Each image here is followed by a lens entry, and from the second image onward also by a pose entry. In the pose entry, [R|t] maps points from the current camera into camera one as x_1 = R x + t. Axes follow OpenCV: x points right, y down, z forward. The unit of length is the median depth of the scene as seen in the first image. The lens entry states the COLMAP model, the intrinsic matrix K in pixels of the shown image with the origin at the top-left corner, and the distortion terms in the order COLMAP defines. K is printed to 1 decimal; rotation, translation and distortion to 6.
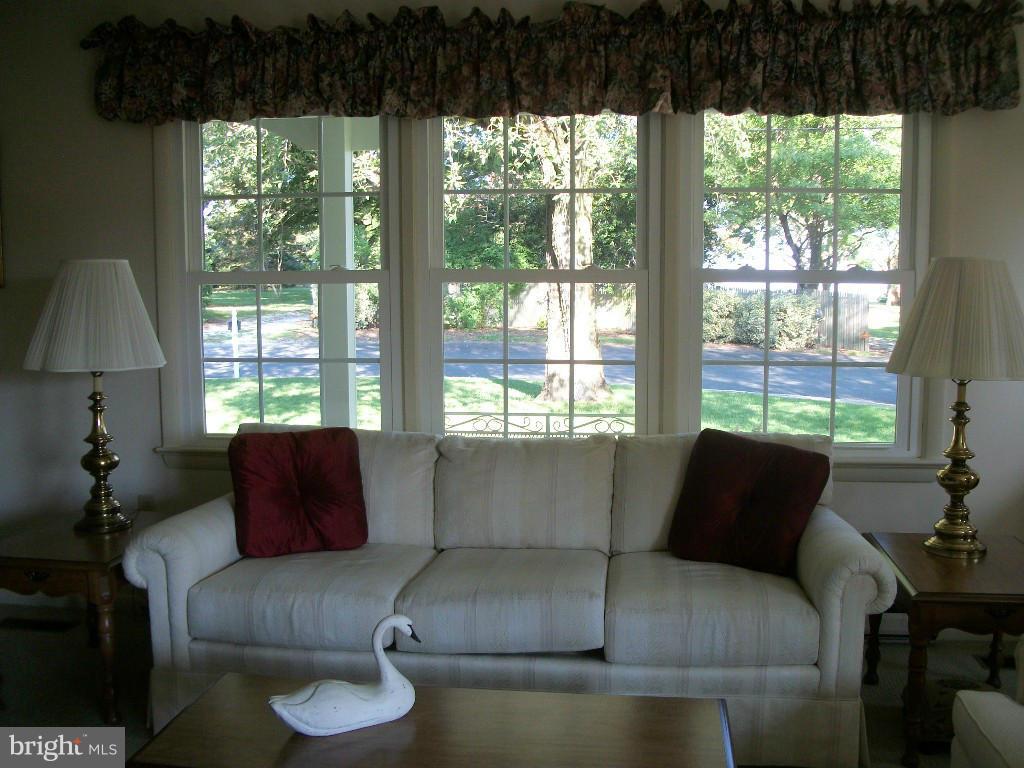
lens RADIAL K [[966.2, 0, 544.2], [0, 966.2, 386.1], [0, 0, 1]] dist [-0.139469, 0.075781]
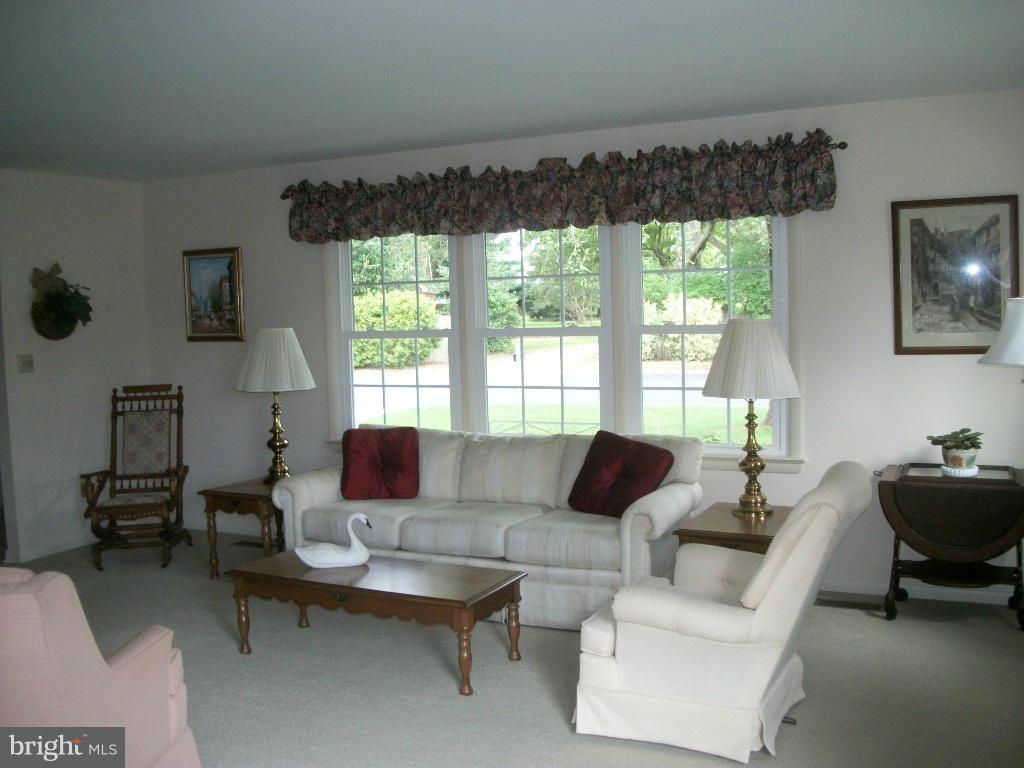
lens RADIAL K [[966.2, 0, 544.2], [0, 966.2, 386.1], [0, 0, 1]] dist [-0.139469, 0.075781]
pose [[0.944585, 0.001622, -0.328263, 0.558527], [-0.010744, 0.999605, -0.025976, 0.013979], [0.328091, 0.028063, 0.944229, -0.500292]]
